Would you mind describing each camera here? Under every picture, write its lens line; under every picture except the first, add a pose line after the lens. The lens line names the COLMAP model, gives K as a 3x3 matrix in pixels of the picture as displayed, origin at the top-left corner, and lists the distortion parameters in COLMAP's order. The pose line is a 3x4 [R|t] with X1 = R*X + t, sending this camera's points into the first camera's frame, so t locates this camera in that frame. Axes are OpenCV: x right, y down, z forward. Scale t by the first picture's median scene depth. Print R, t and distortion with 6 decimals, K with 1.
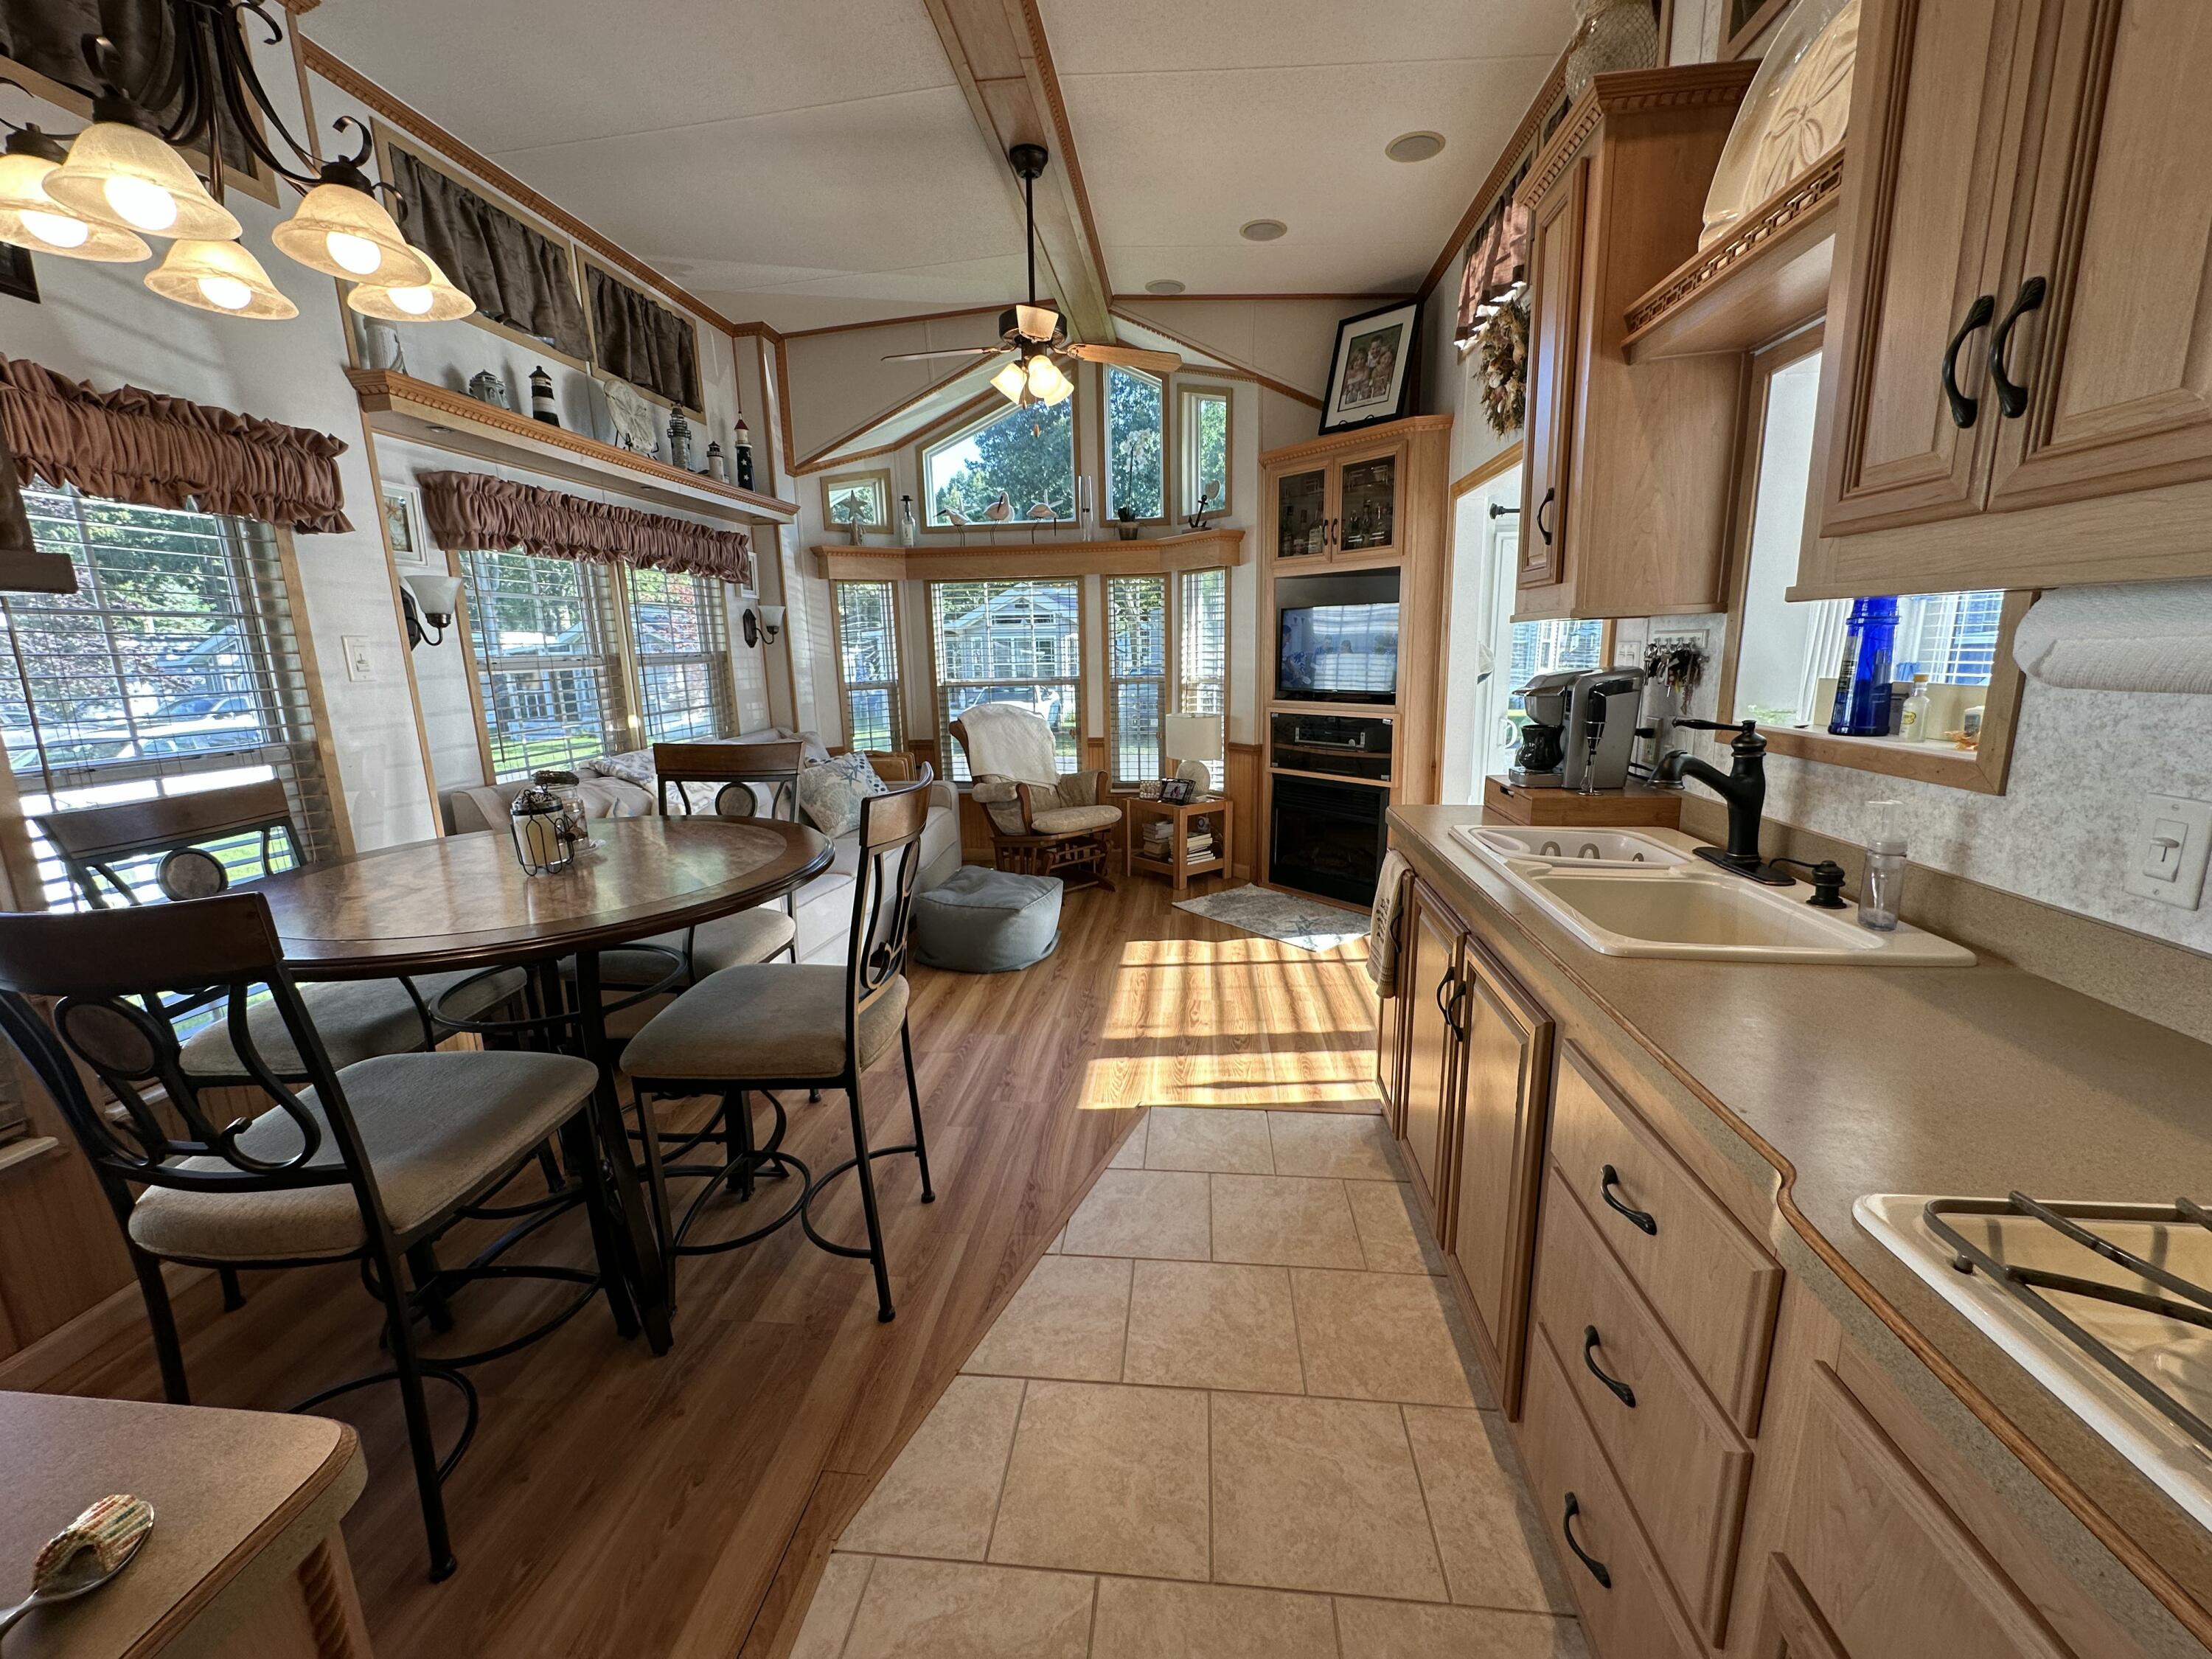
lens RADIAL K [[882.5, 0, 1106.0], [0, 882.5, 829.5], [0, 0, 1]] dist [-0.003111, 0.000199]
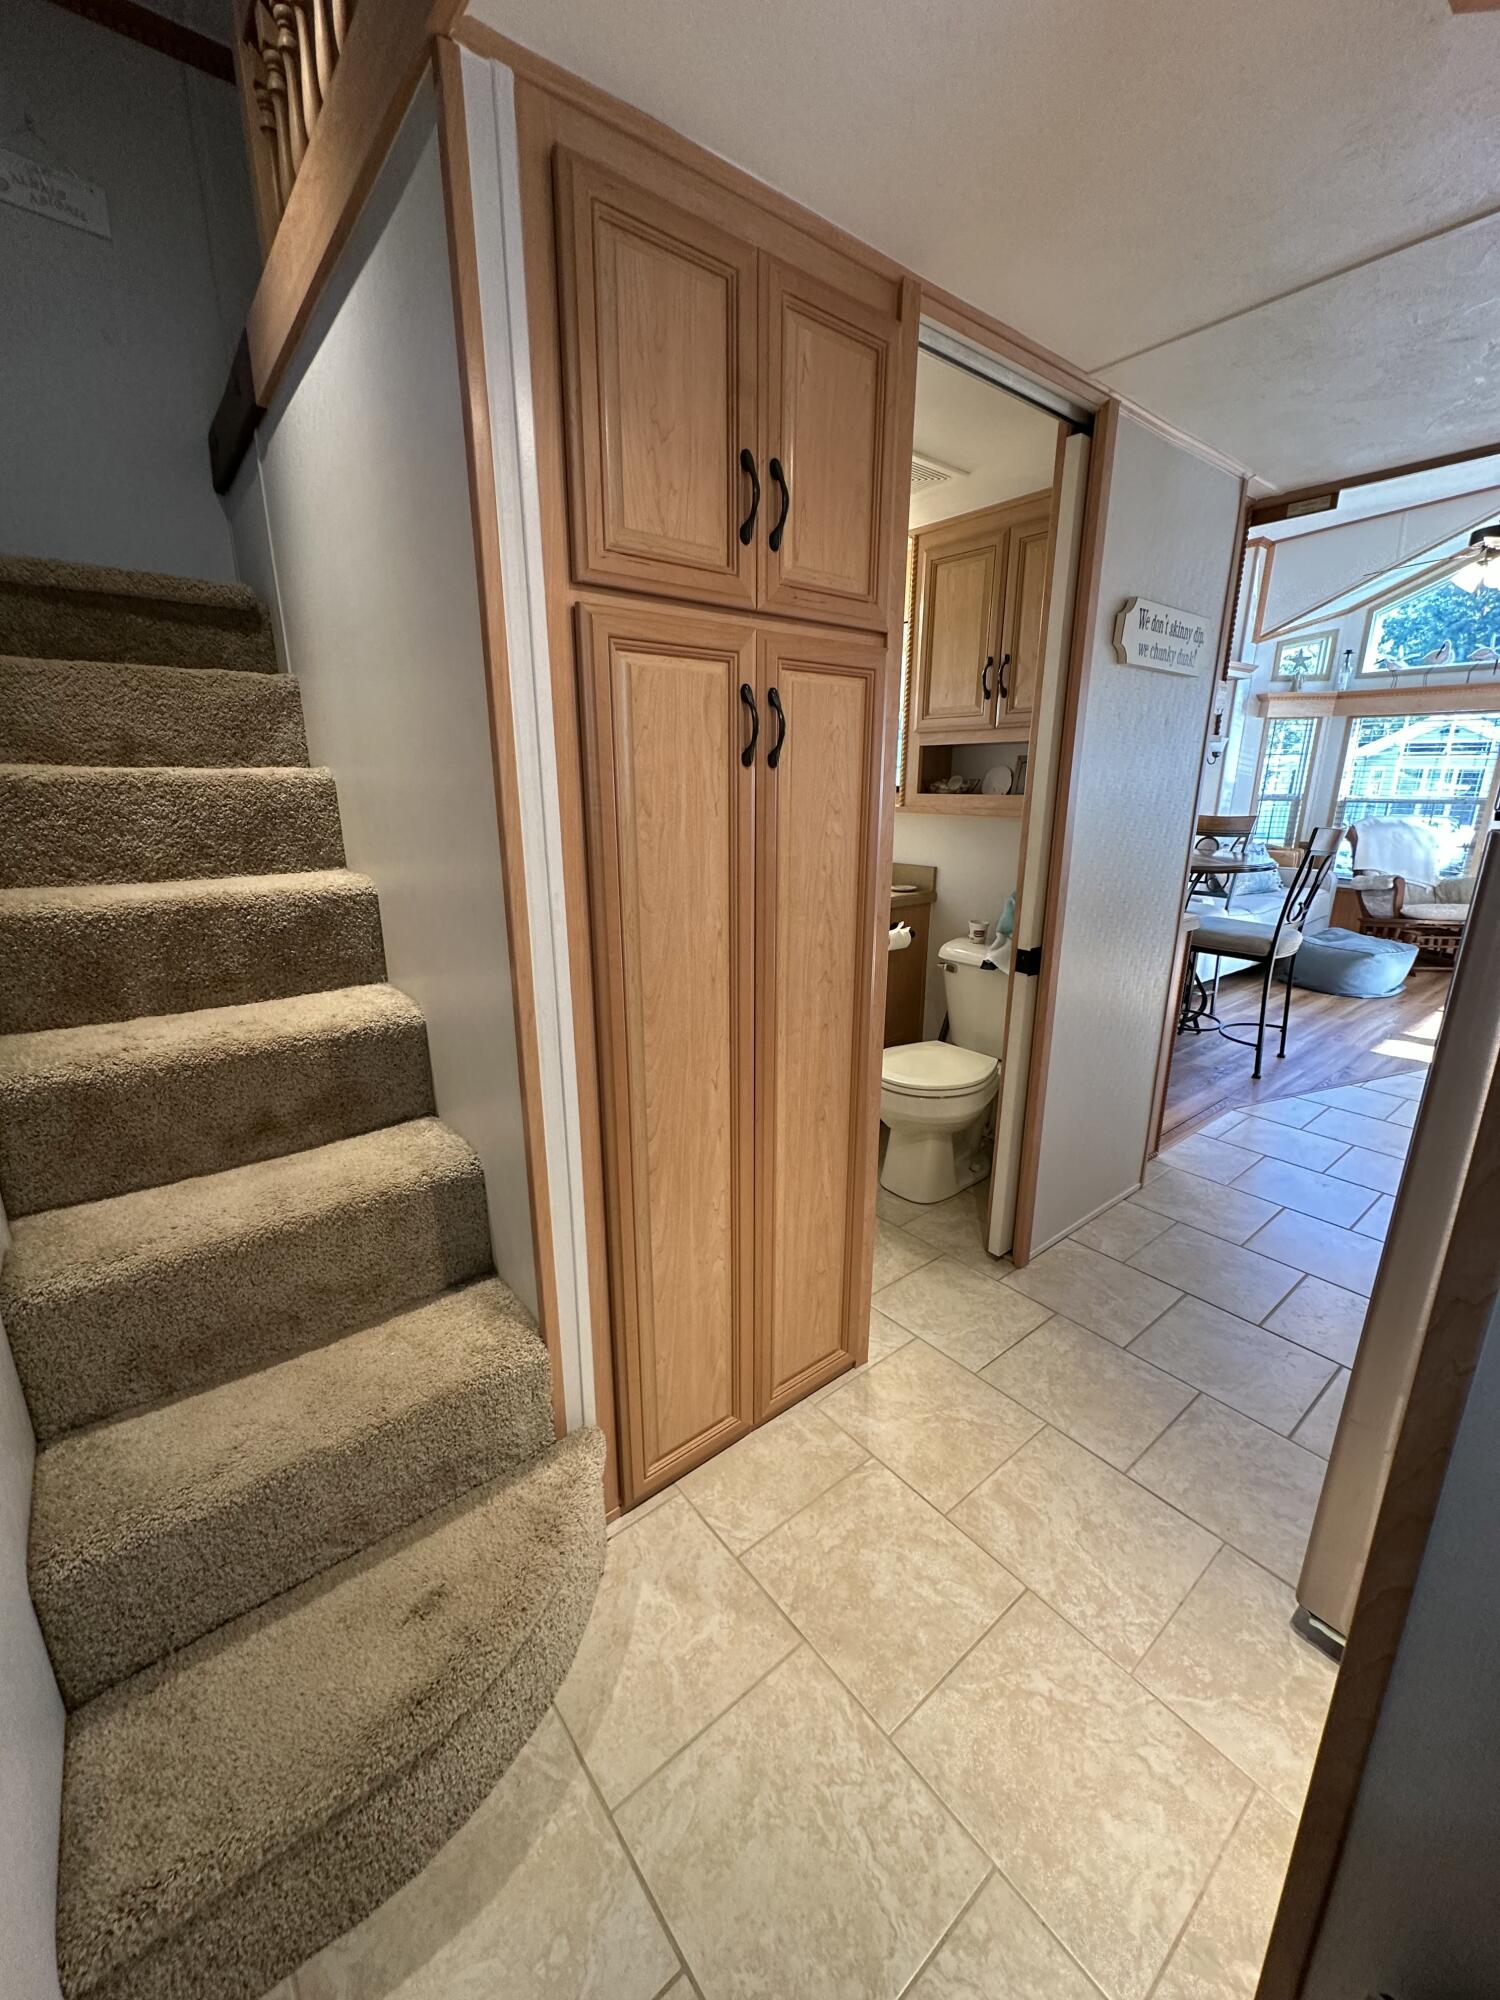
lens RADIAL K [[797.9, 0, 750.0], [0, 797.9, 1000.0], [0, 0, 1]] dist [-0.003111, 0.000199]
pose [[0.704482, 0.216054, -0.676037, 0.059129], [-0.164898, 0.976299, 0.140177, 0.112588], [0.690300, 0.012725, 0.723411, -0.480630]]
